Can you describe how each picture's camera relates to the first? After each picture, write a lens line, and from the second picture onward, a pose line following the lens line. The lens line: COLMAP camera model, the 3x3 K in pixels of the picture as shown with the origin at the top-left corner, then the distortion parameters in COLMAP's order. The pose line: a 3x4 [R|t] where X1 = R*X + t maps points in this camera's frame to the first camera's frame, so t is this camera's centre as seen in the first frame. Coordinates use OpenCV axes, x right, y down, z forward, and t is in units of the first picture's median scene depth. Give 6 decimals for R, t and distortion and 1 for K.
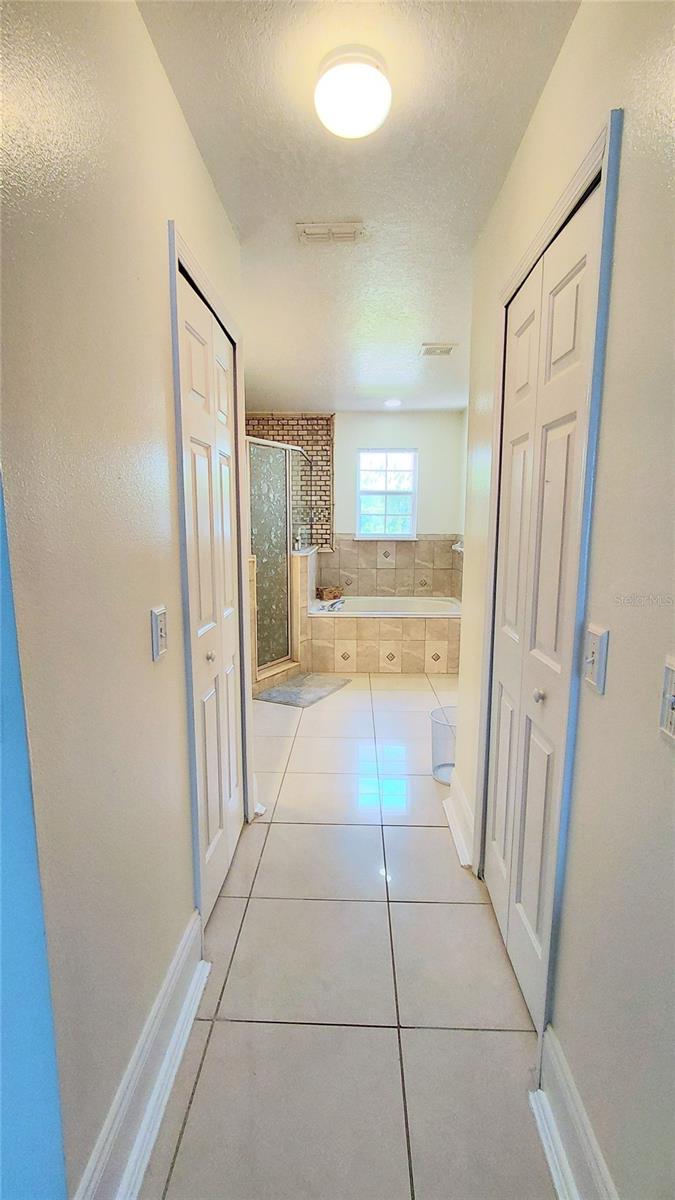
lens RADIAL K [[552.3, 0, 337.9], [0, 552.3, 604.0], [0, 0, 1]] dist [0.019811, 0.000157]
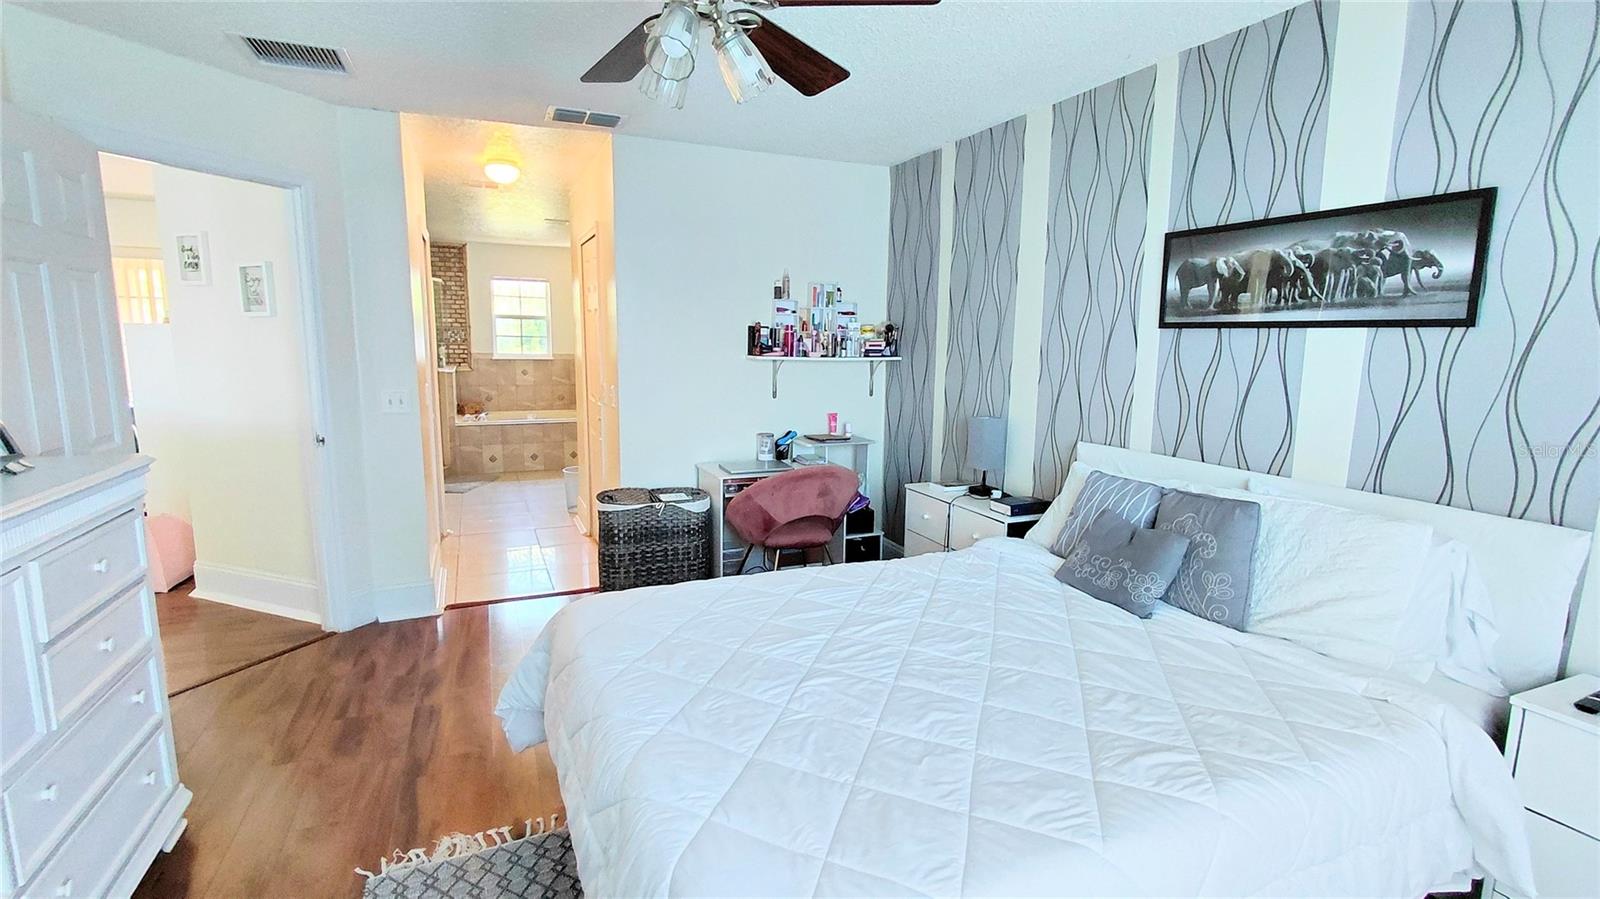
lens RADIAL K [[736.4, 0, 805.0], [0, 736.4, 450.9], [0, 0, 1]] dist [0.019811, 0.000157]
pose [[0.898354, -0.053834, 0.435960, -0.063199], [0.053562, 0.998481, 0.012926, 0.079929], [-0.435994, 0.011739, 0.899873, -0.591973]]
